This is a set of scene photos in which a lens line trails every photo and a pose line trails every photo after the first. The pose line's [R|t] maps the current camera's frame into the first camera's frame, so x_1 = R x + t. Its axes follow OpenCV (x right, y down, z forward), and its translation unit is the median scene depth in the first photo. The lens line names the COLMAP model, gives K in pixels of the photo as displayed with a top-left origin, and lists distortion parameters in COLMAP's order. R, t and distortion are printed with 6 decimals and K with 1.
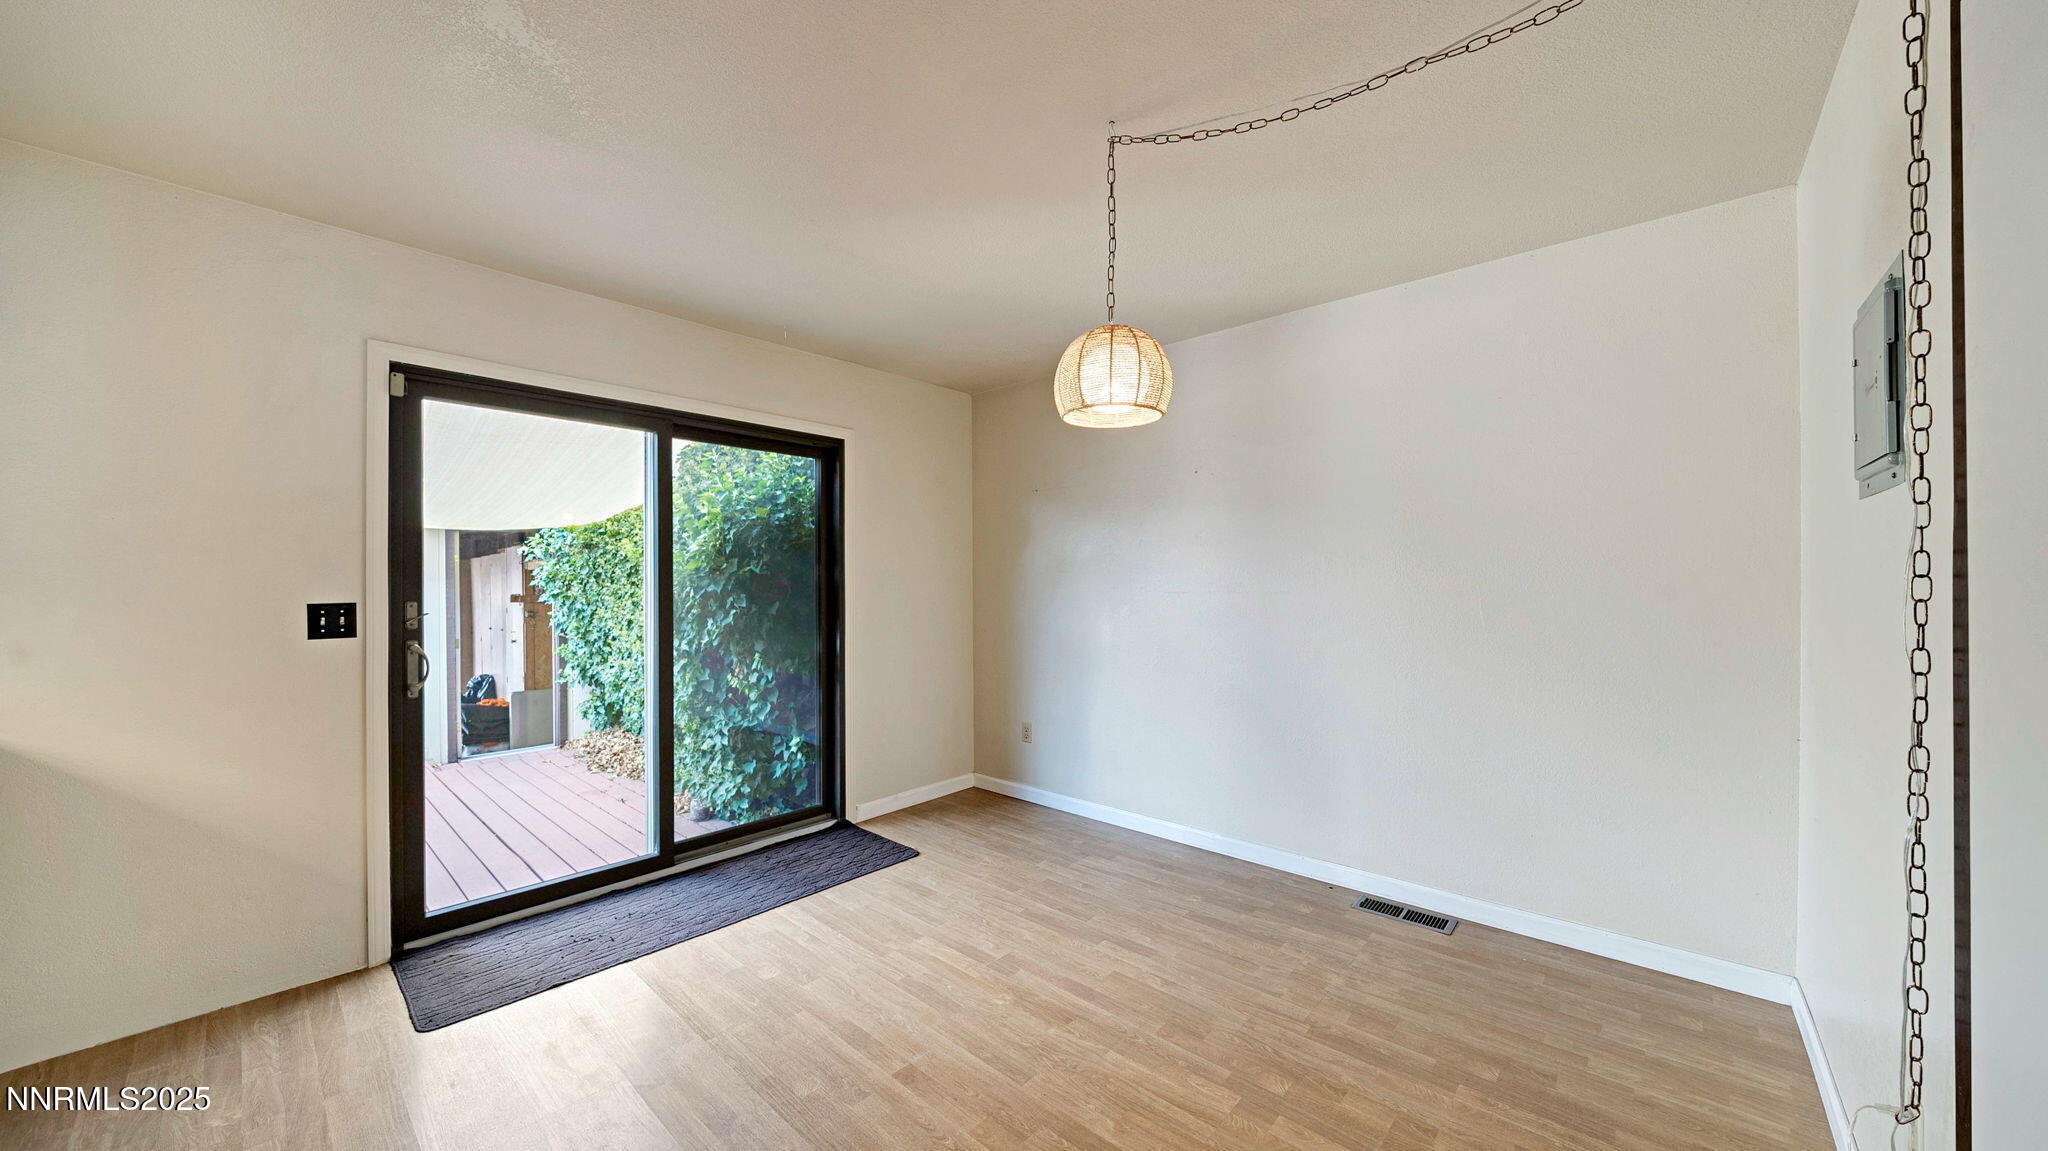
lens RADIAL K [[719.2, 0, 1012.7], [0, 719.2, 583.6], [0, 0, 1]] dist [-0.010419, -0.000651]
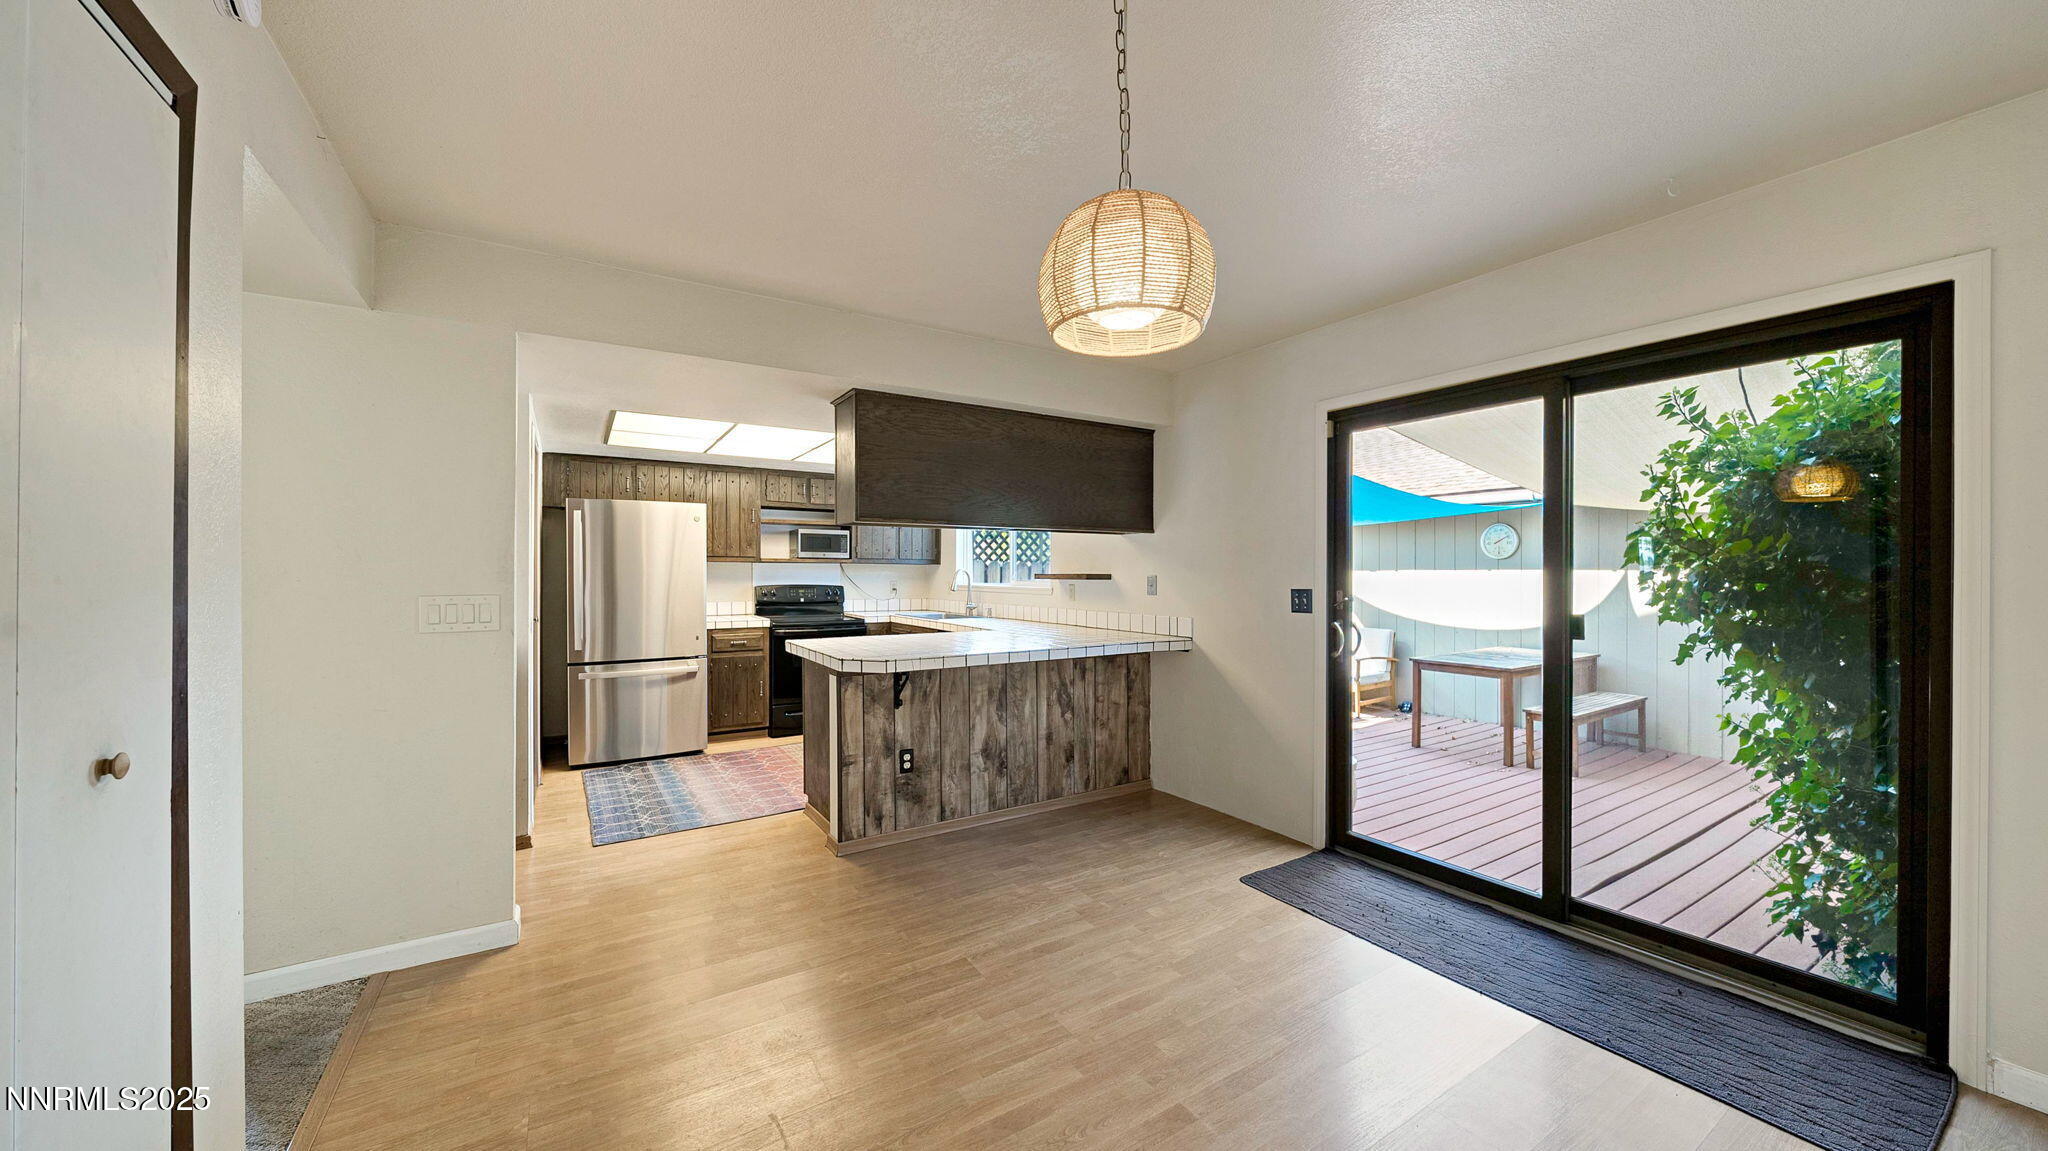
lens RADIAL K [[719.2, 0, 1023.6], [0, 719.2, 575.9], [0, 0, 1]] dist [-0.010419, -0.000651]
pose [[-0.269170, 0.009698, -0.963044, 0.583572], [0.004246, 0.999952, 0.008883, -0.013554], [0.963083, -0.001699, -0.269199, 0.782141]]
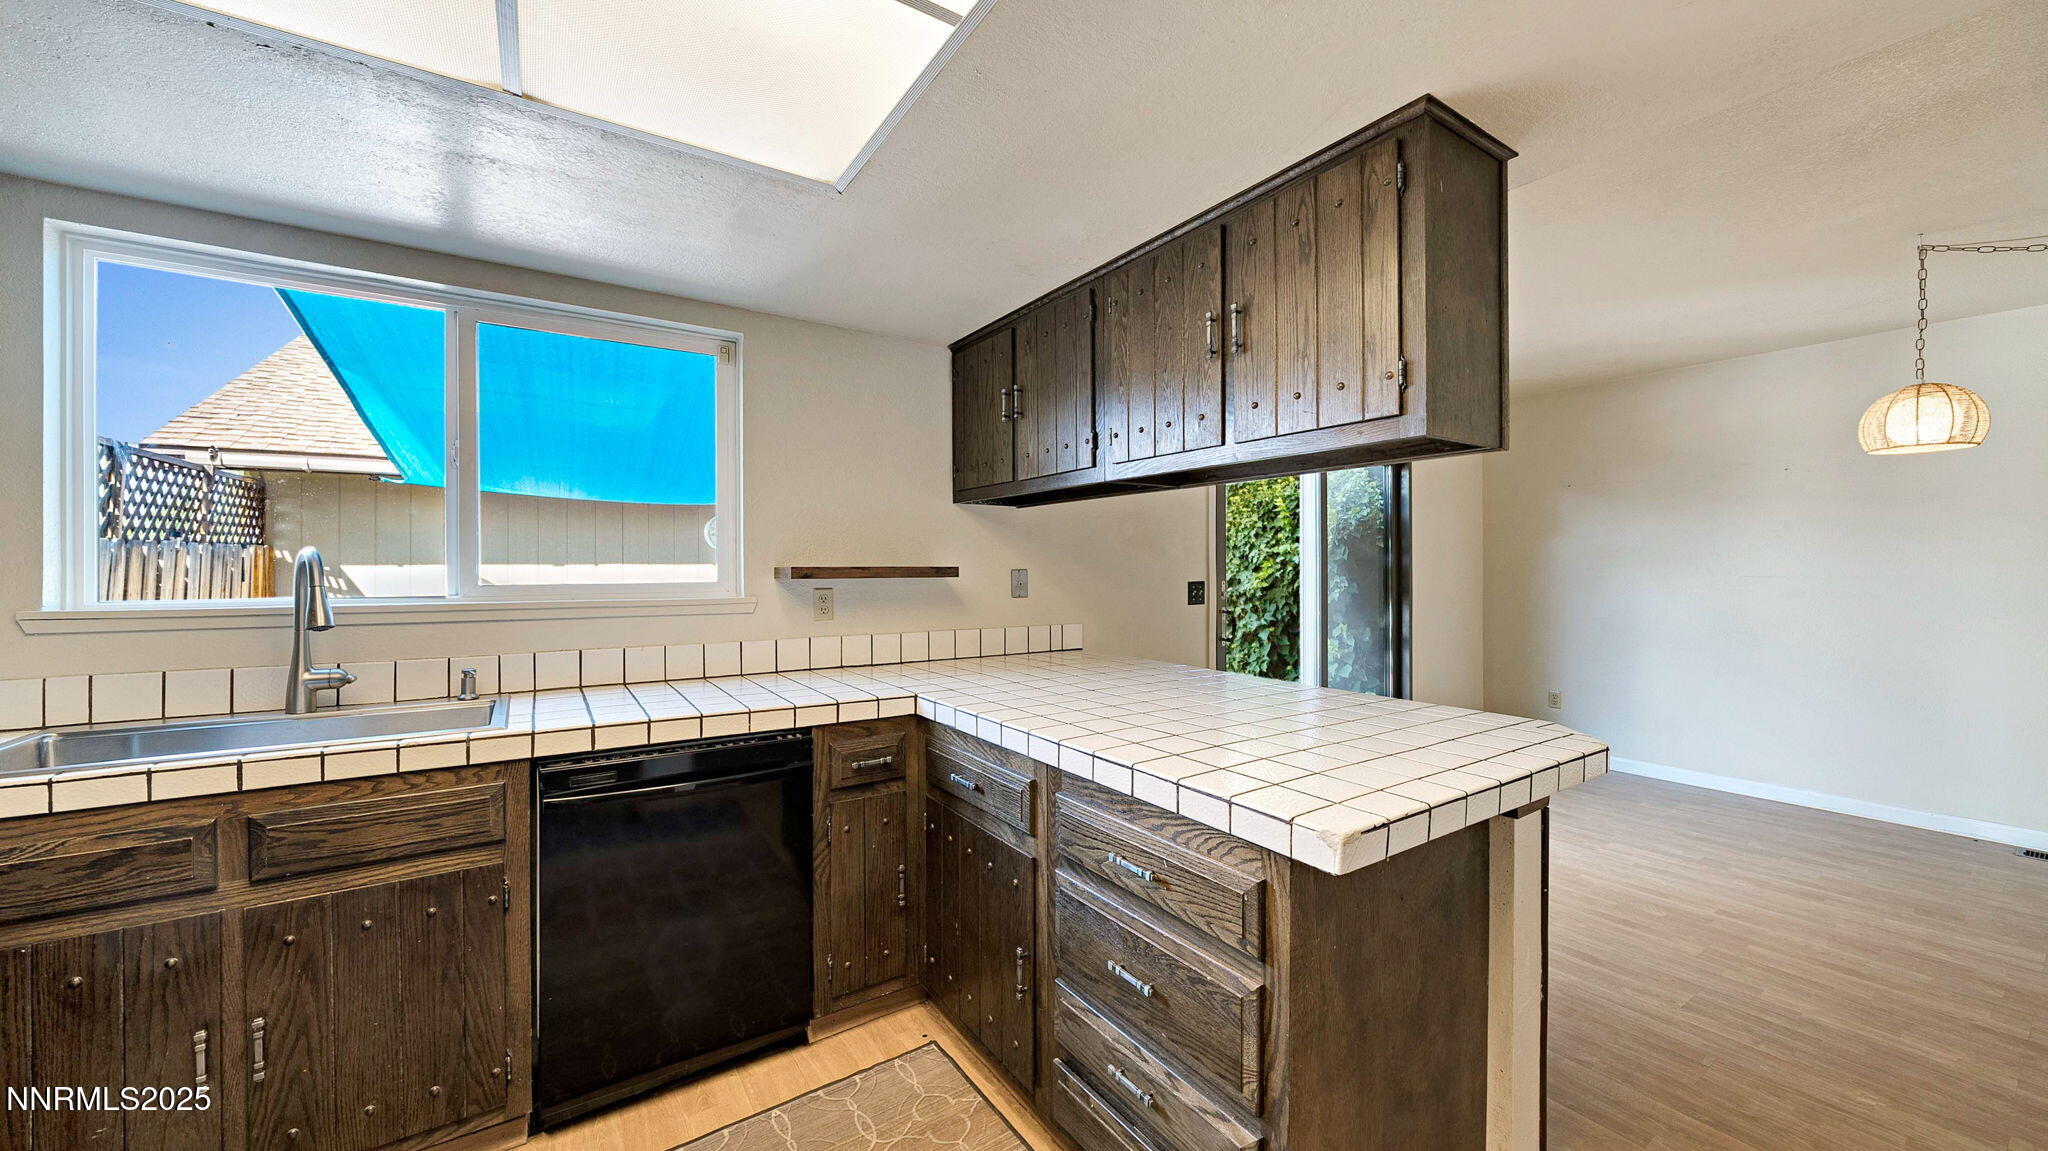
lens RADIAL K [[719.2, 0, 1015.1], [0, 719.2, 568.7], [0, 0, 1]] dist [-0.010419, -0.000651]
pose [[0.965629, 0.006124, -0.259852, -0.860047], [-0.004387, 0.999964, 0.007267, -0.008434], [0.259887, -0.005877, 0.965621, -0.546591]]
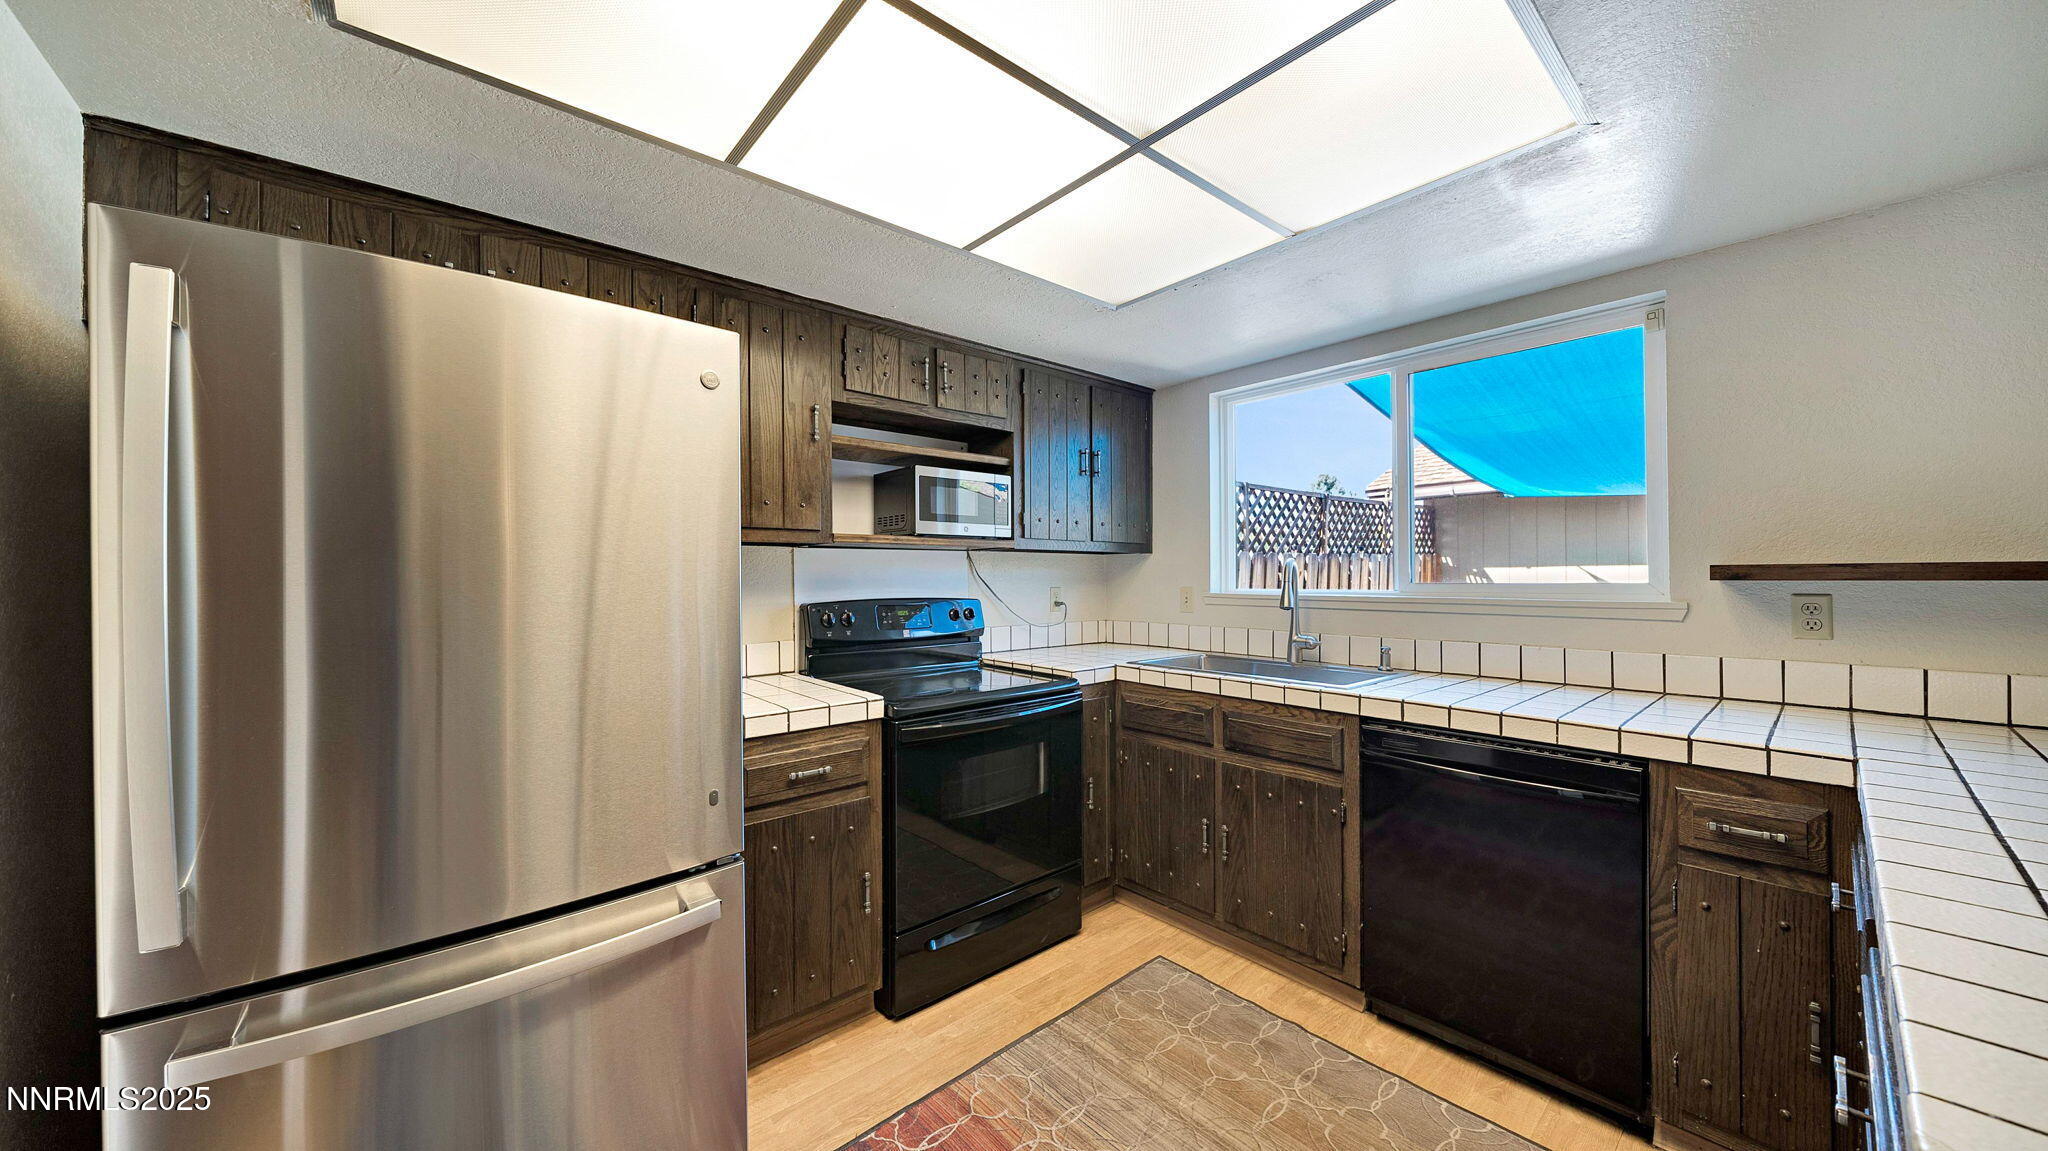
lens RADIAL K [[719.2, 0, 1033.1], [0, 719.2, 571.4], [0, 0, 1]] dist [-0.010419, -0.000651]
pose [[-0.122957, 0.003423, -0.992406, -0.572867], [0.009796, 0.999950, 0.002235, -0.005555], [0.992364, -0.009447, -0.122984, -0.318354]]
